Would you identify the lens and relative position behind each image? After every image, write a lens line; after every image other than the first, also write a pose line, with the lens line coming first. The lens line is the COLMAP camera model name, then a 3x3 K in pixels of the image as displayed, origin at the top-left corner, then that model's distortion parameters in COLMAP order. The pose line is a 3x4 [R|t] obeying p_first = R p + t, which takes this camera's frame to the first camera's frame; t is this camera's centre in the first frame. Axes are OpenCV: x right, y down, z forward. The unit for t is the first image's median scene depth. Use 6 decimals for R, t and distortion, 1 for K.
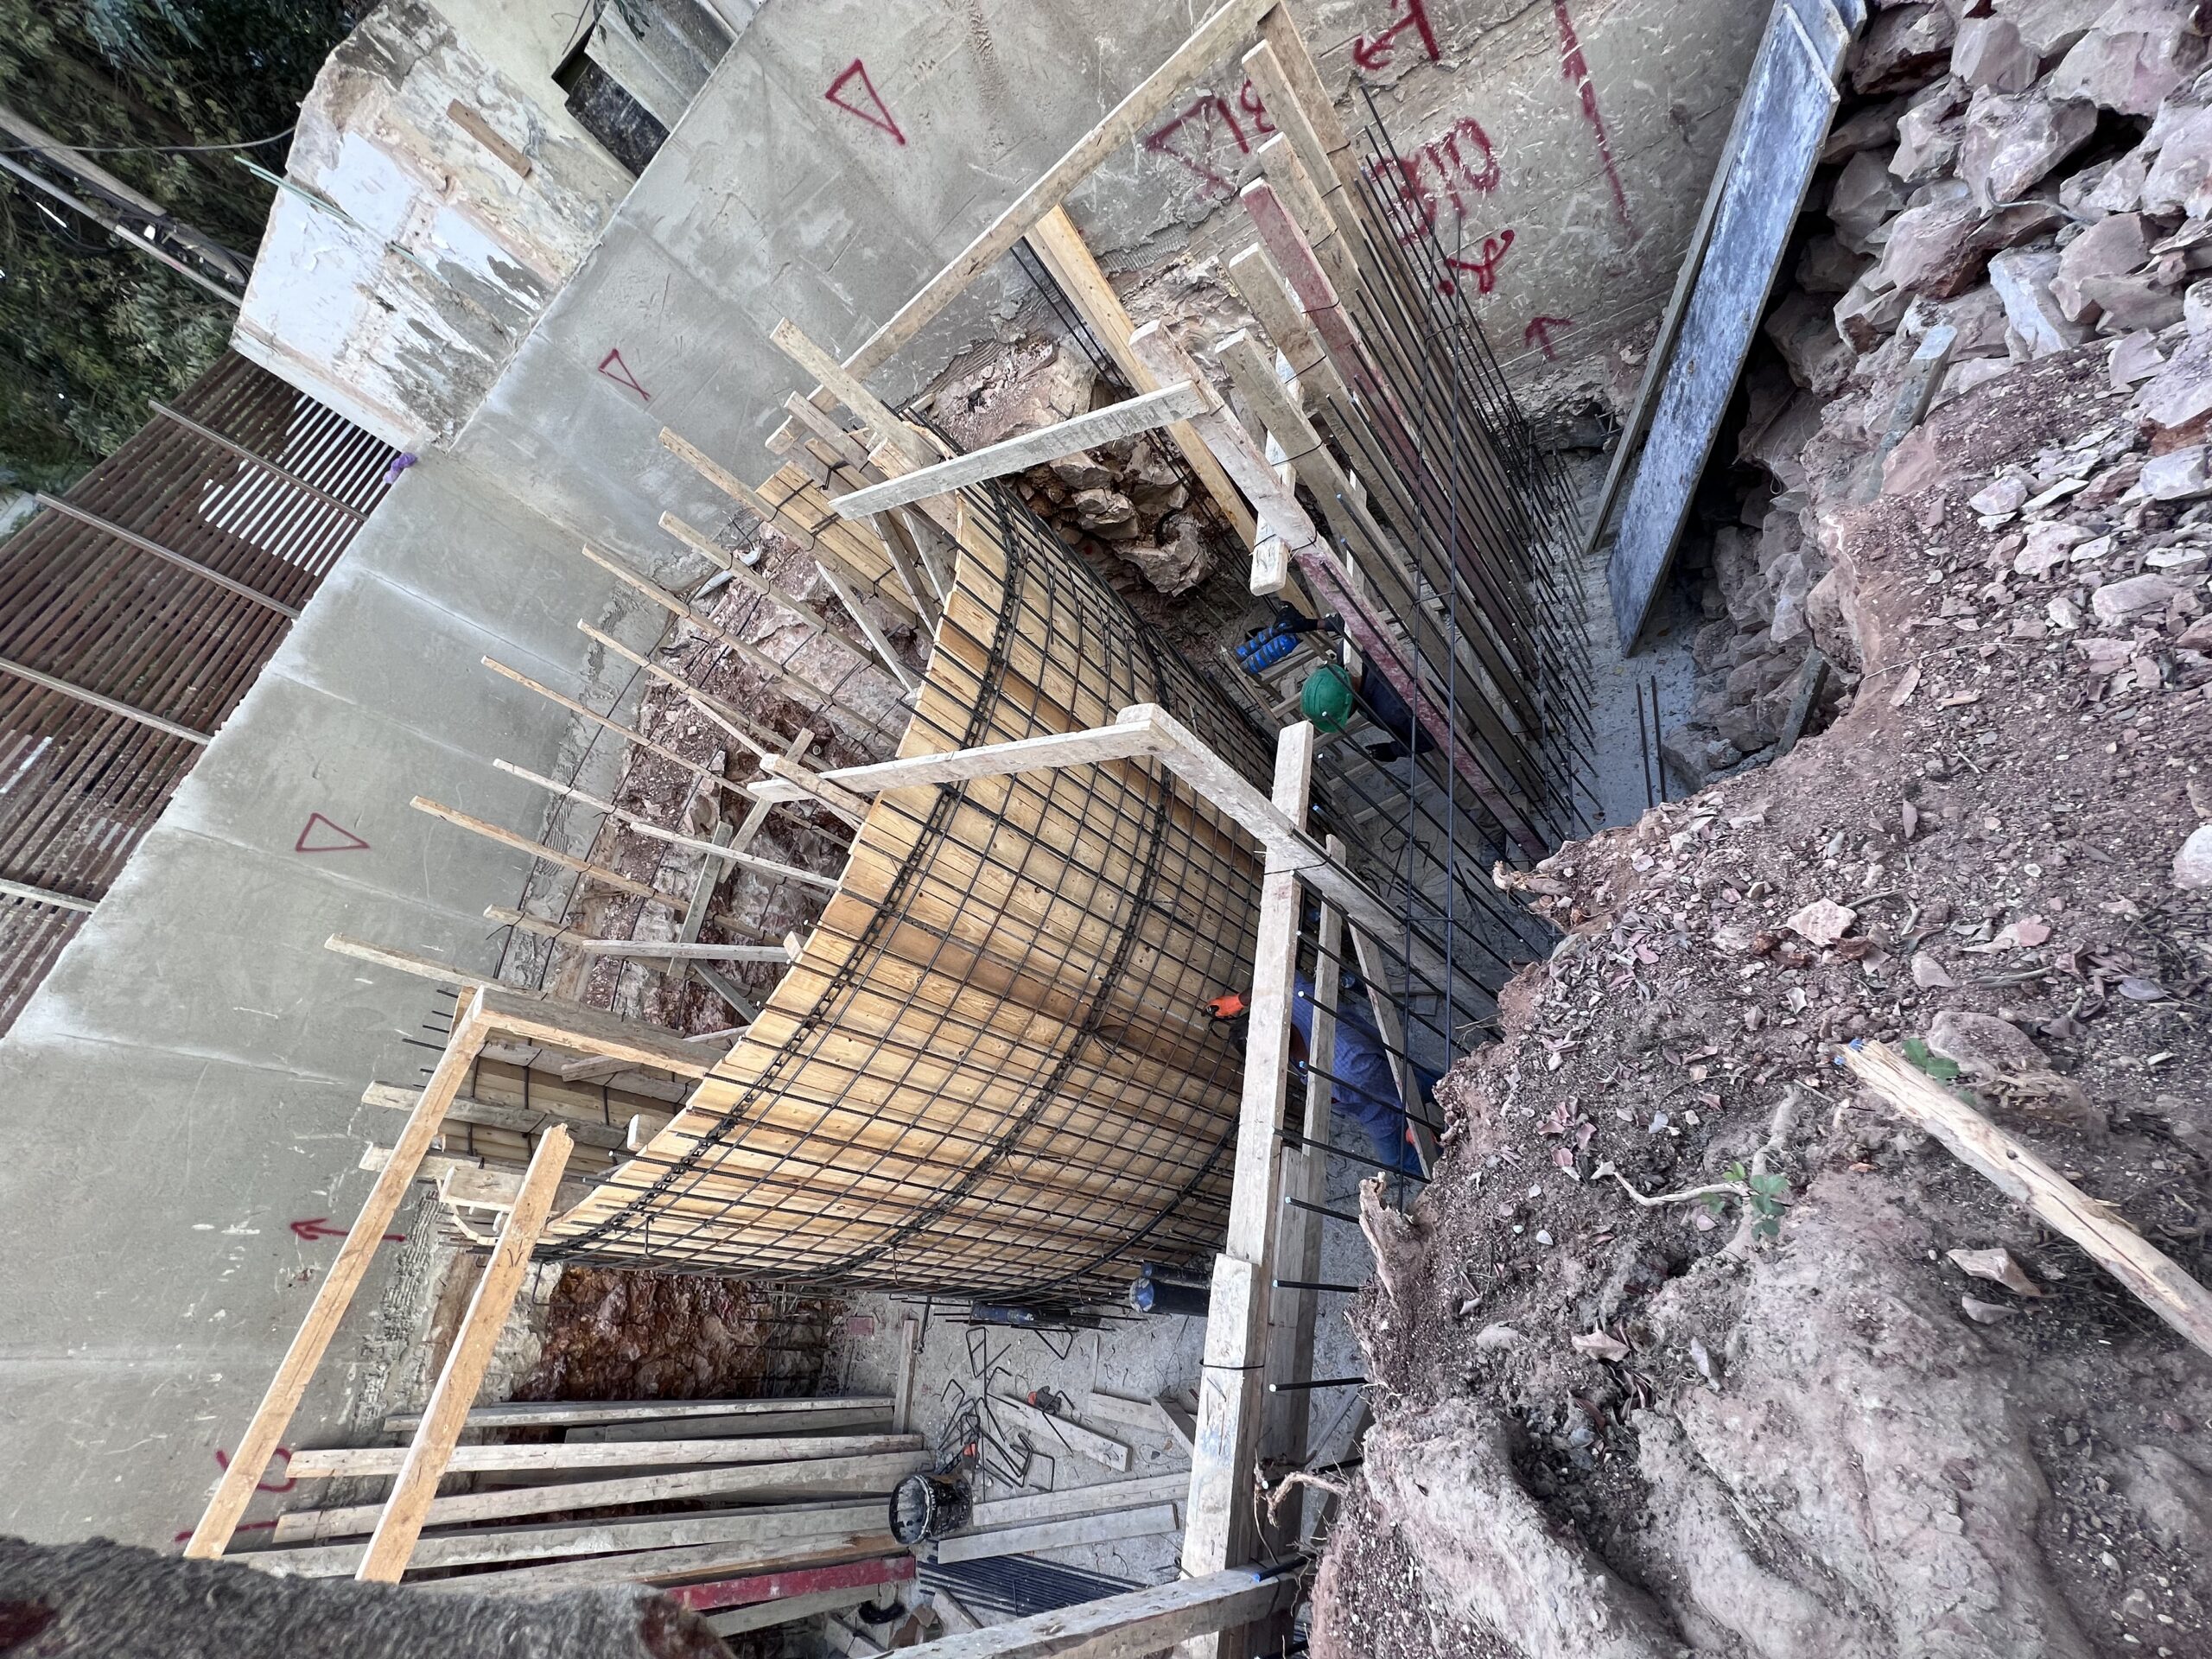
lens RADIAL K [[876.7, 0, 1106.6], [0, 876.7, 829.6], [0, 0, 1]] dist [-0.003477, 0.000832]
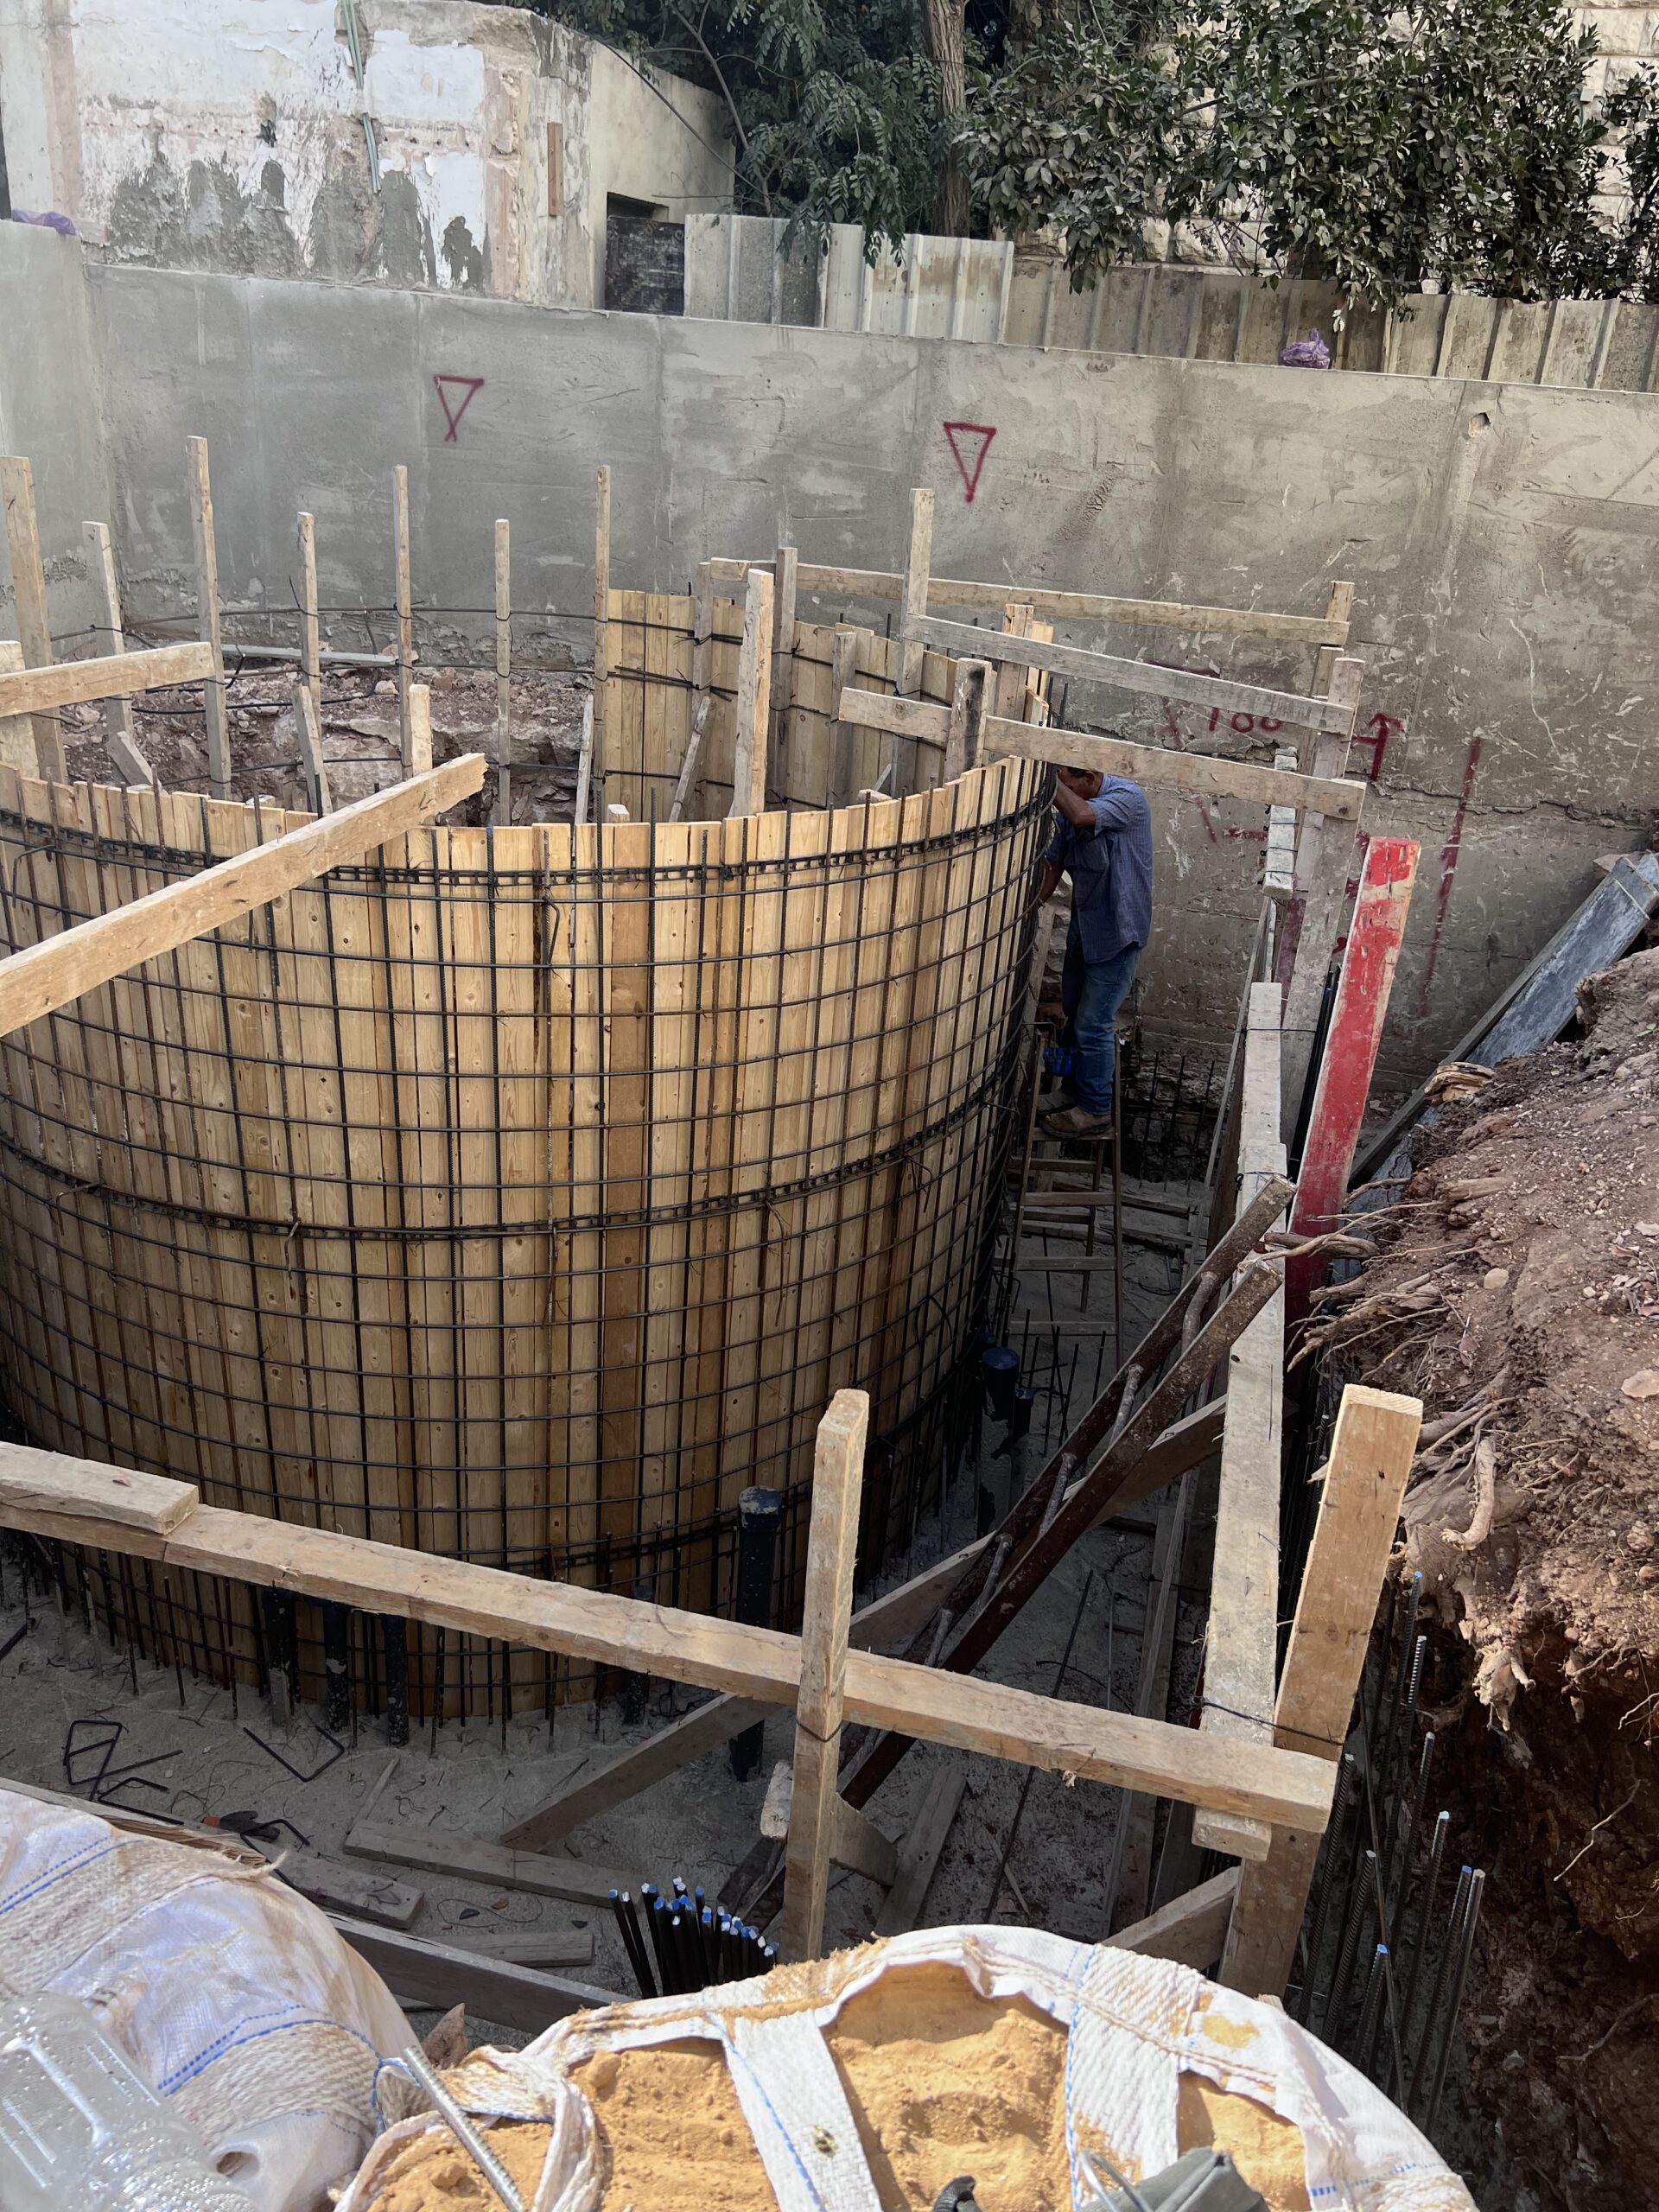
lens RADIAL K [[1665.0, 0, 834.3], [0, 1665.0, 1104.5], [0, 0, 1]] dist [0.015517, -0.013941]
pose [[0.731487, 0.631650, 0.256796, -0.393300], [-0.400333, 0.702719, -0.588149, 0.897866], [-0.551960, 0.327420, 0.766900, -0.172523]]
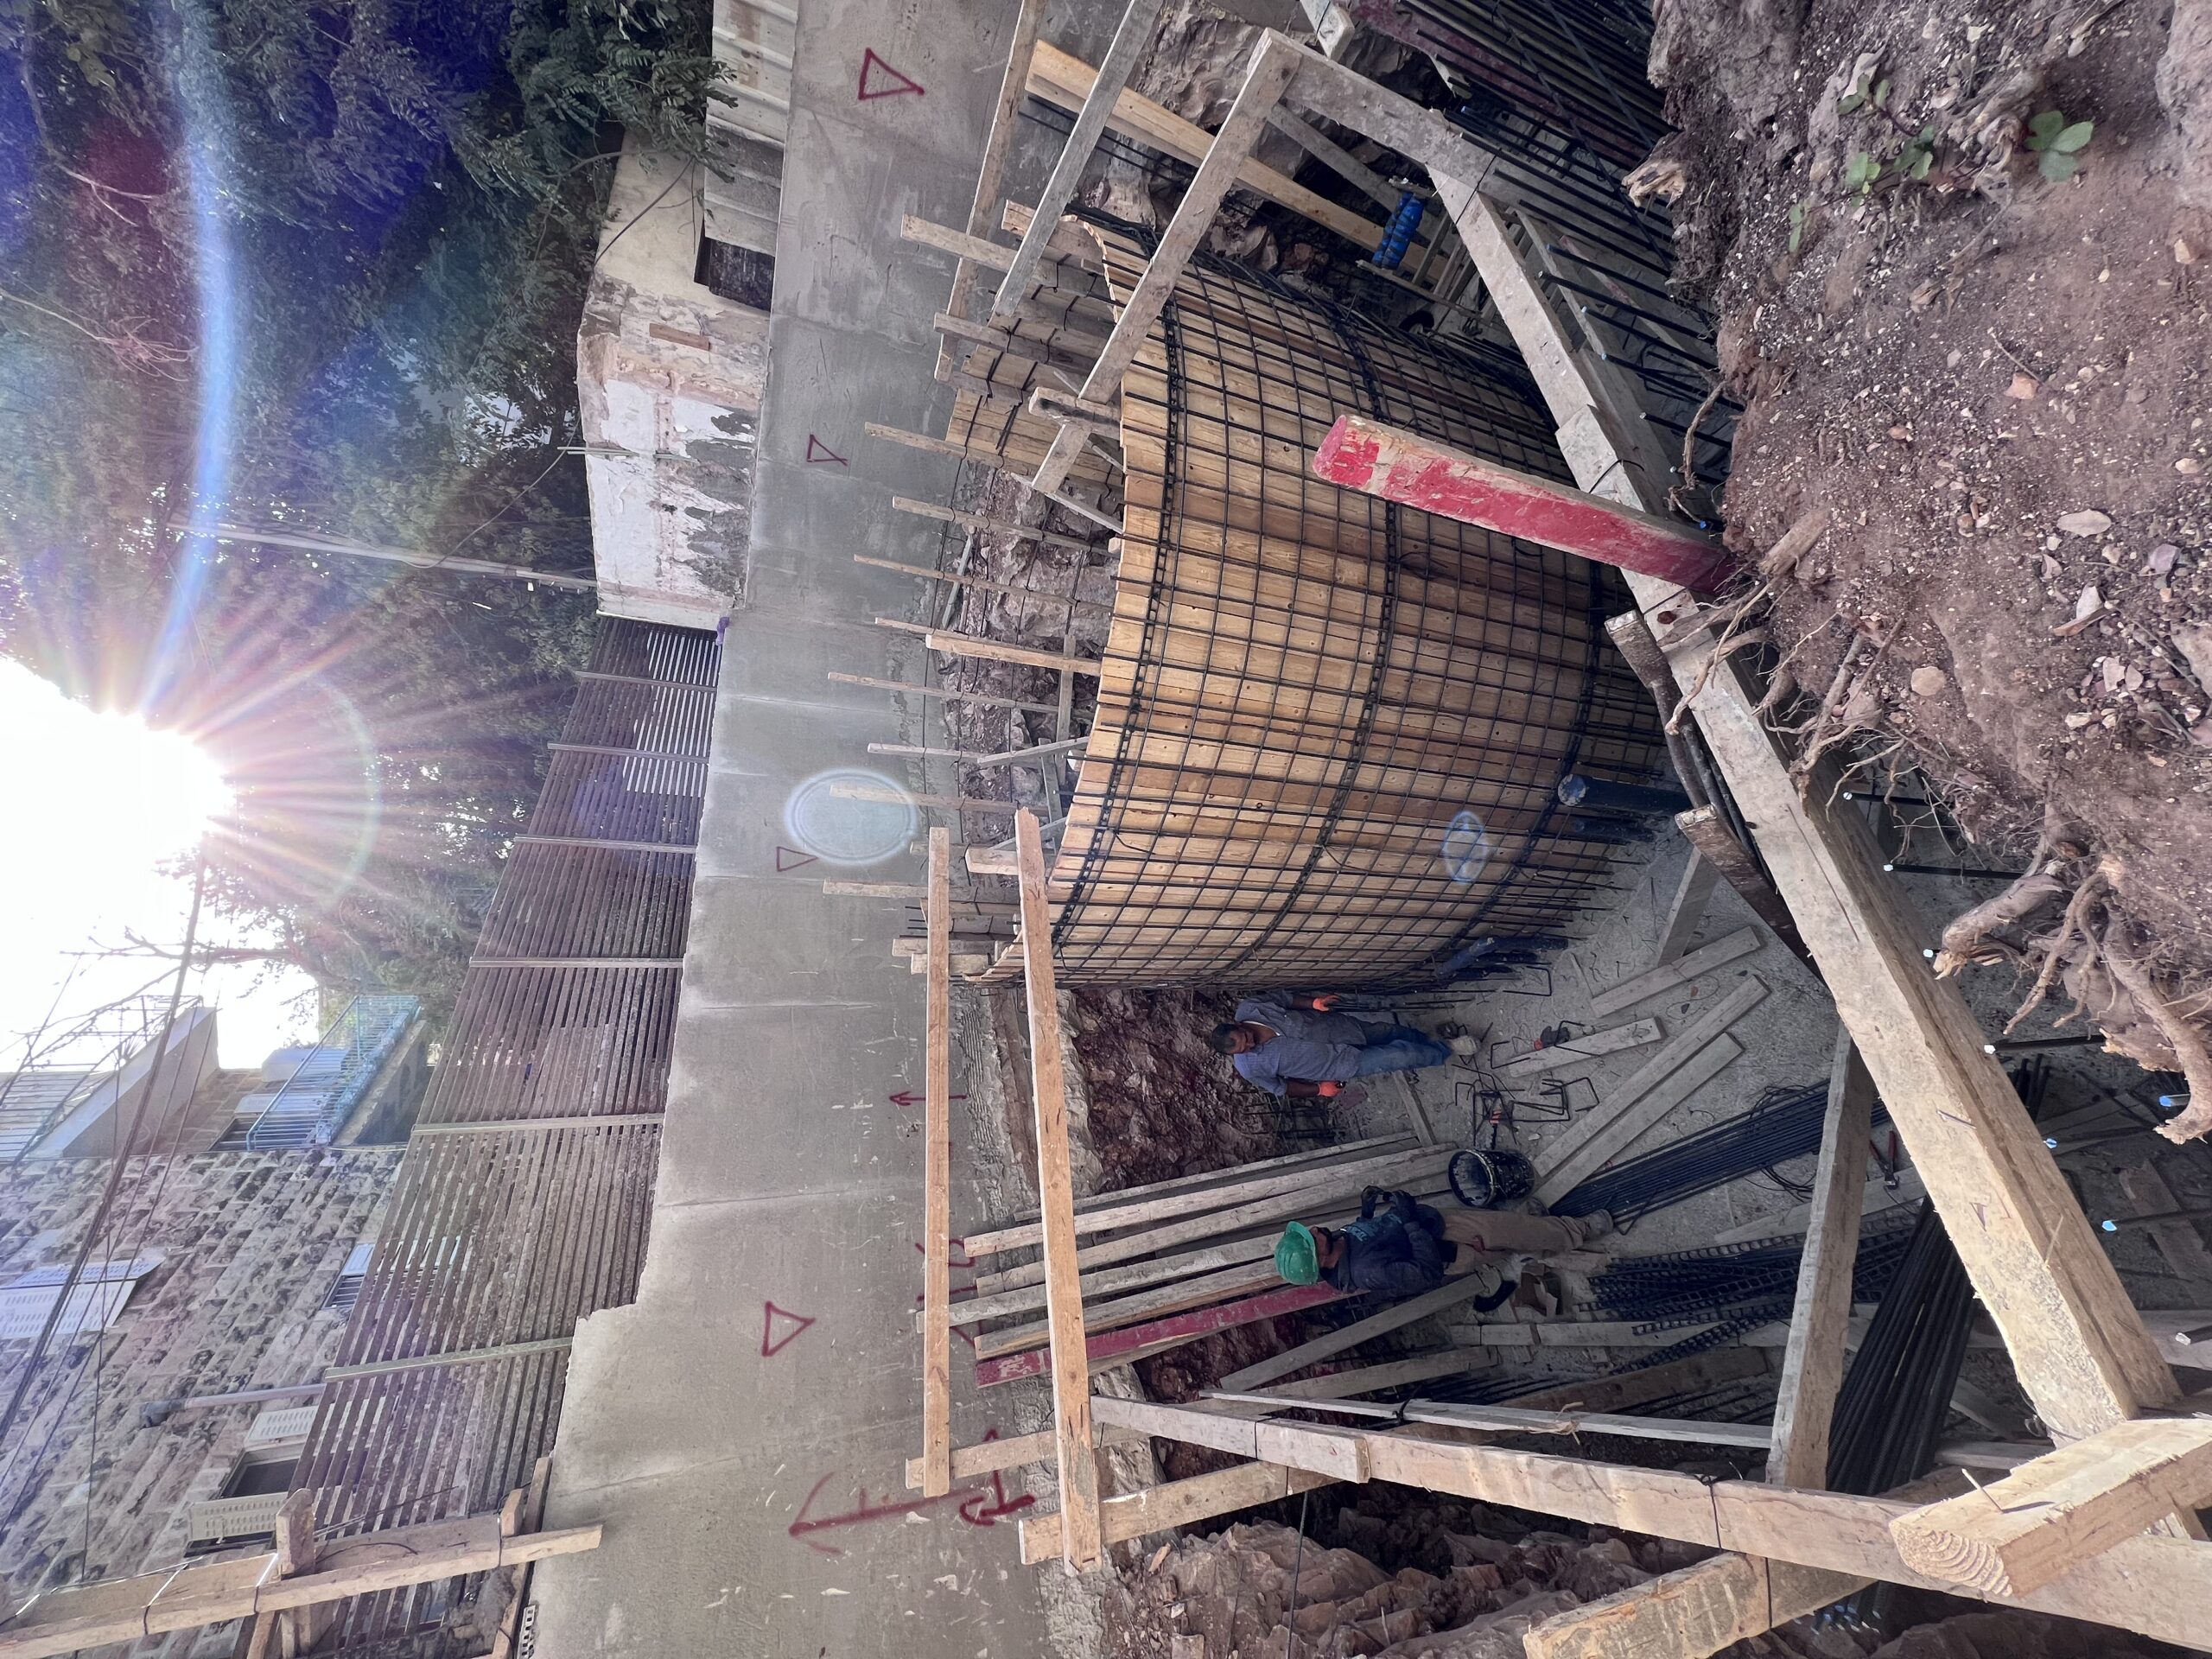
lens RADIAL K [[876.7, 0, 1107.7], [0, 876.7, 829.3], [0, 0, 1]] dist [-0.003477, 0.000832]
pose [[0.847439, -0.445110, -0.289351, -0.116207], [0.430516, 0.895092, -0.116045, 0.377489], [0.310649, -0.026229, 0.950163, -0.102610]]
